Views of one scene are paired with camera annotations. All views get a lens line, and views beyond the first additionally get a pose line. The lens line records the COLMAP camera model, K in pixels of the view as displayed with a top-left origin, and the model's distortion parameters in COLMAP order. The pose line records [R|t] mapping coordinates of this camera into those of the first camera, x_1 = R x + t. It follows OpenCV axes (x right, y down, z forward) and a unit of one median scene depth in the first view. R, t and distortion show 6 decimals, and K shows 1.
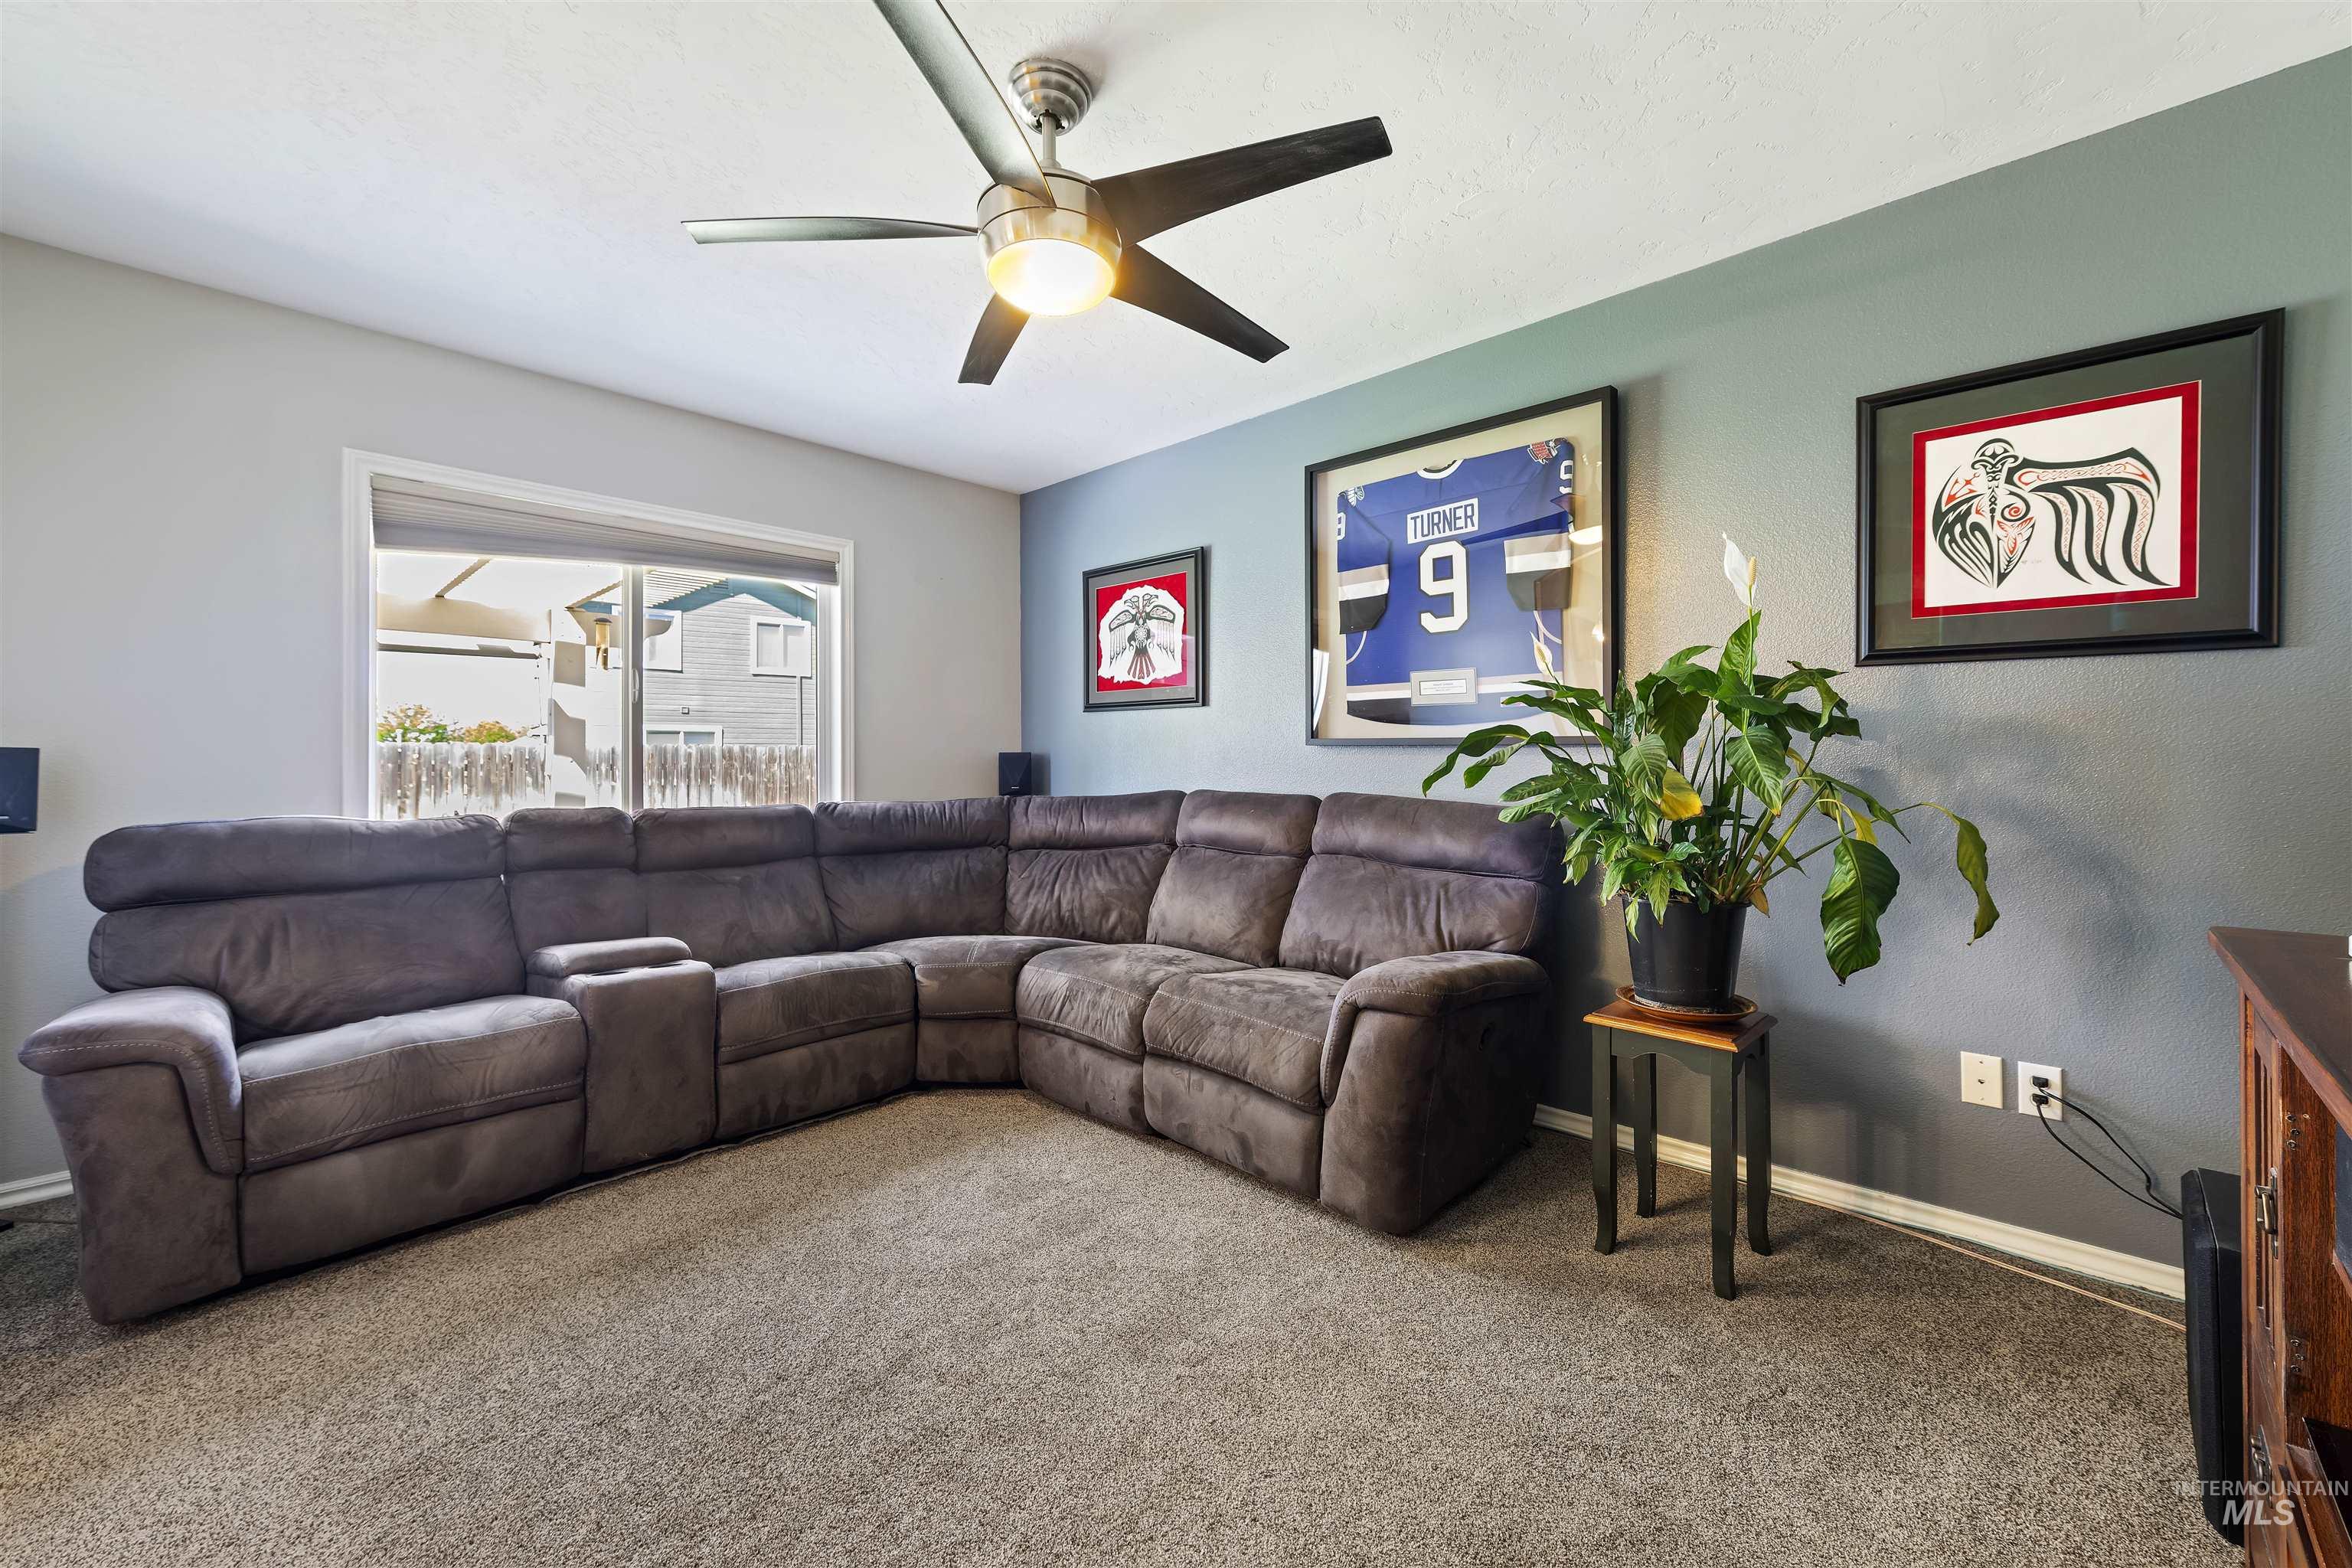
lens RADIAL K [[935.6, 0, 1169.2], [0, 935.6, 752.7], [0, 0, 1]] dist [0.000389, -0.000789]
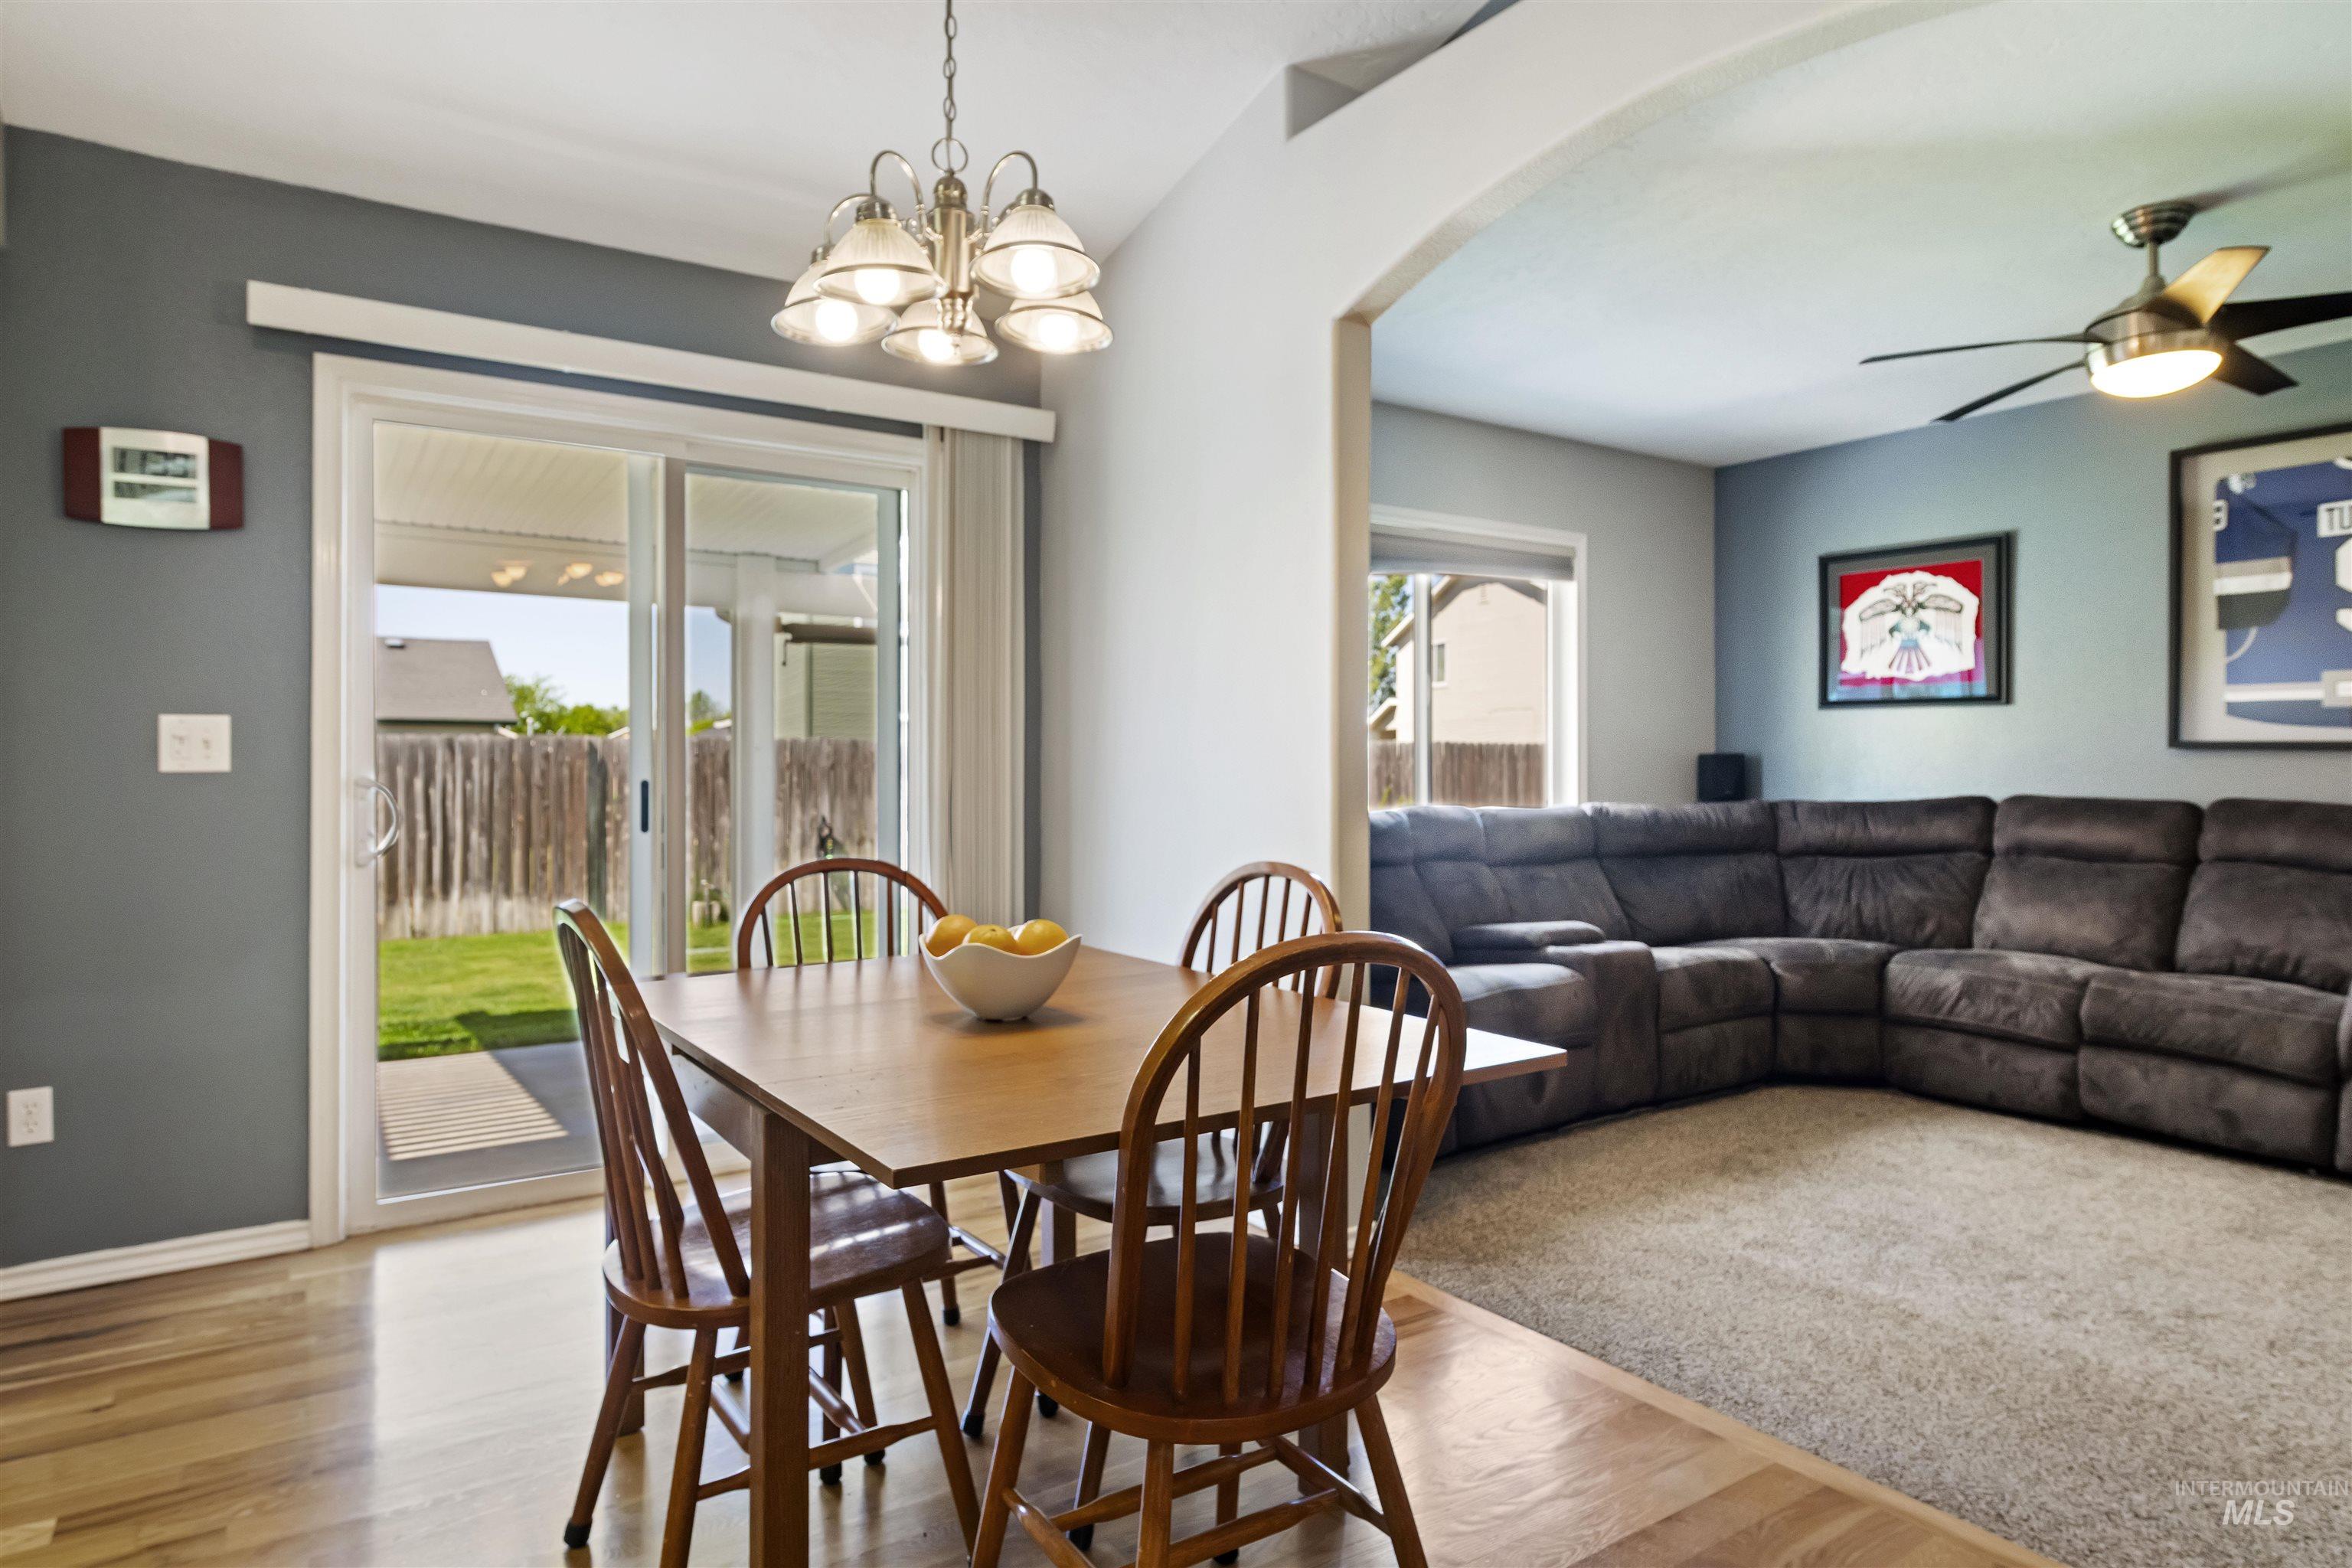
lens RADIAL K [[1362.0, 0, 1174.4], [0, 1362.0, 760.5], [0, 0, 1]] dist [0.008365, -0.005555]
pose [[0.977444, 0.003890, -0.211160, -0.573018], [-0.002006, 0.999956, 0.009135, -0.006429], [0.211186, -0.008505, 0.977409, -0.585596]]
